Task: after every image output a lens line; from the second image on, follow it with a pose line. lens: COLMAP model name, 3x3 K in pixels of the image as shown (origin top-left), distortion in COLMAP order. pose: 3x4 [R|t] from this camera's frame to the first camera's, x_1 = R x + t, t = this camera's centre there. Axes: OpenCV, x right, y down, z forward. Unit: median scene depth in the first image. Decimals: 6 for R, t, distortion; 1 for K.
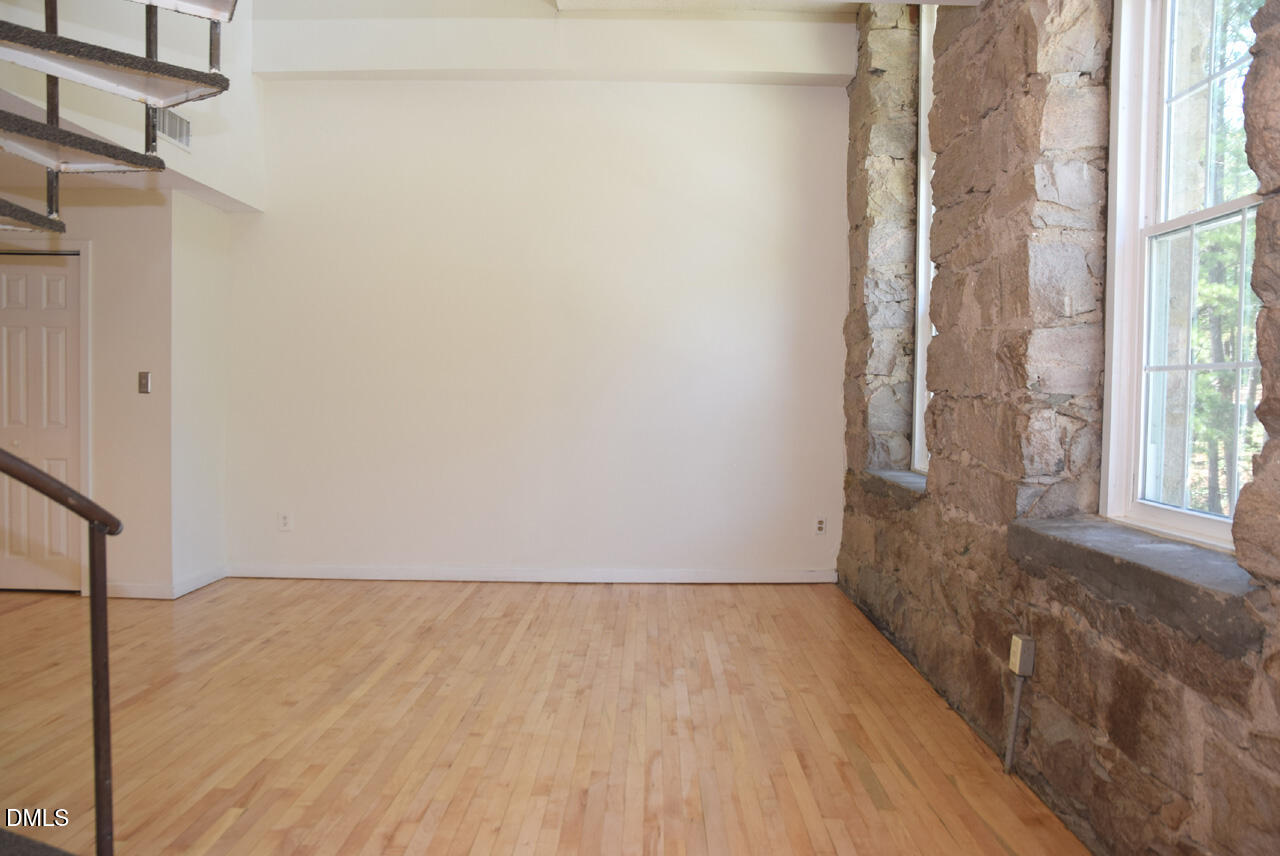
lens RADIAL K [[972.5, 0, 649.0], [0, 972.5, 428.2], [0, 0, 1]] dist [-0.135395, 0.124581]
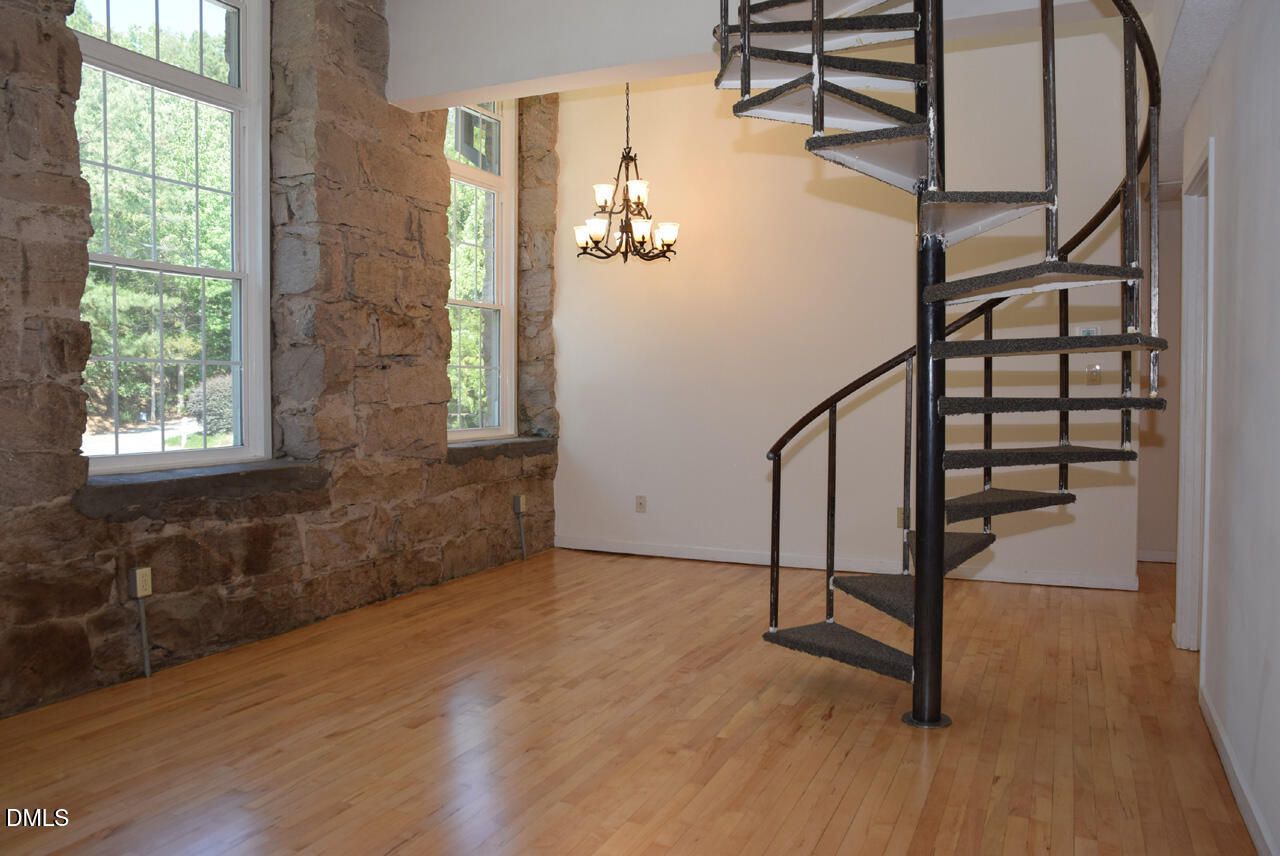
lens RADIAL K [[972.5, 0, 649.0], [0, 972.5, 428.2], [0, 0, 1]] dist [-0.135395, 0.124581]
pose [[-0.920864, -0.032051, 0.388565, -0.741926], [-0.003674, 0.997284, 0.073556, -0.064844], [-0.389867, 0.066308, -0.918481, 1.942100]]
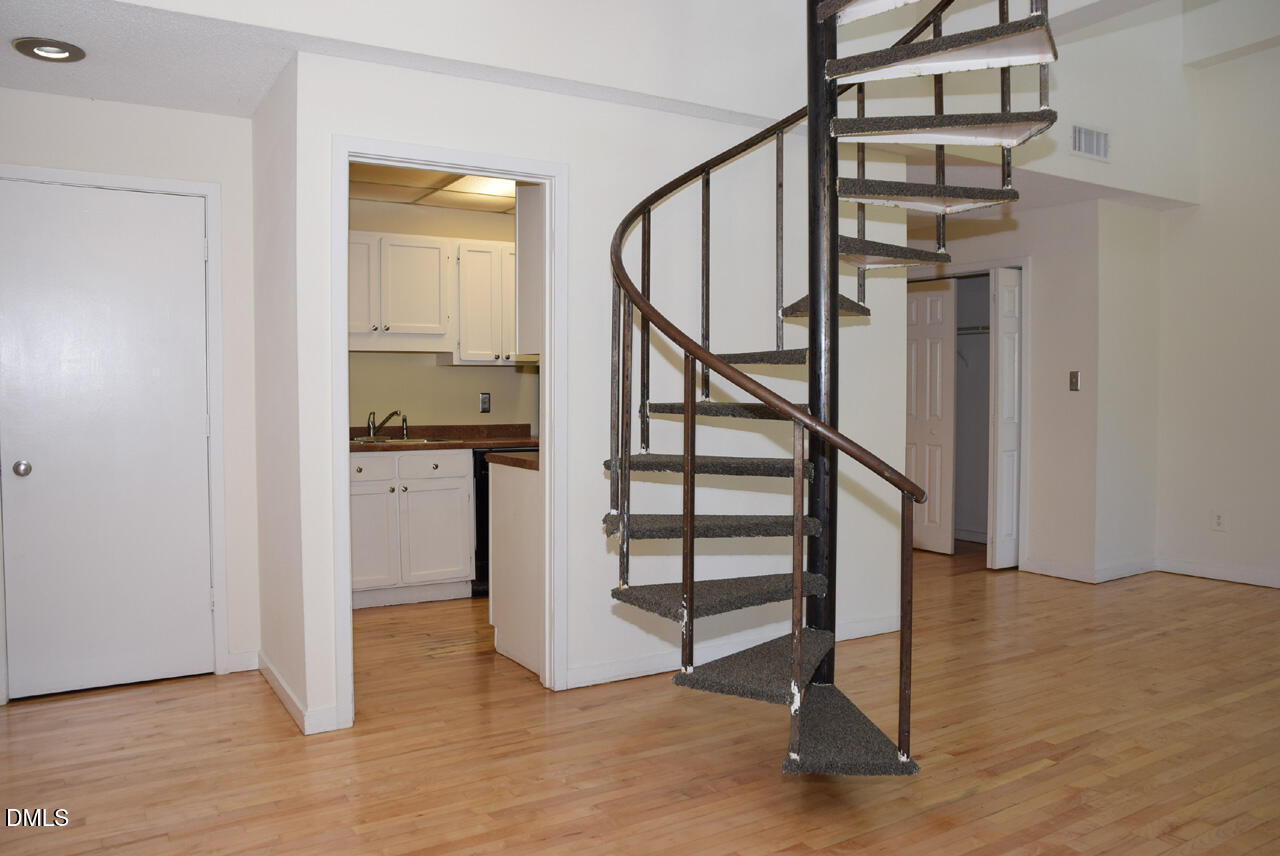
lens RADIAL K [[972.5, 0, 649.0], [0, 972.5, 428.2], [0, 0, 1]] dist [-0.135395, 0.124581]
pose [[0.550686, 0.015485, -0.834569, 0.214853], [-0.012309, 0.999870, 0.010431, 0.000895], [0.834622, 0.004529, 0.550805, -0.022301]]
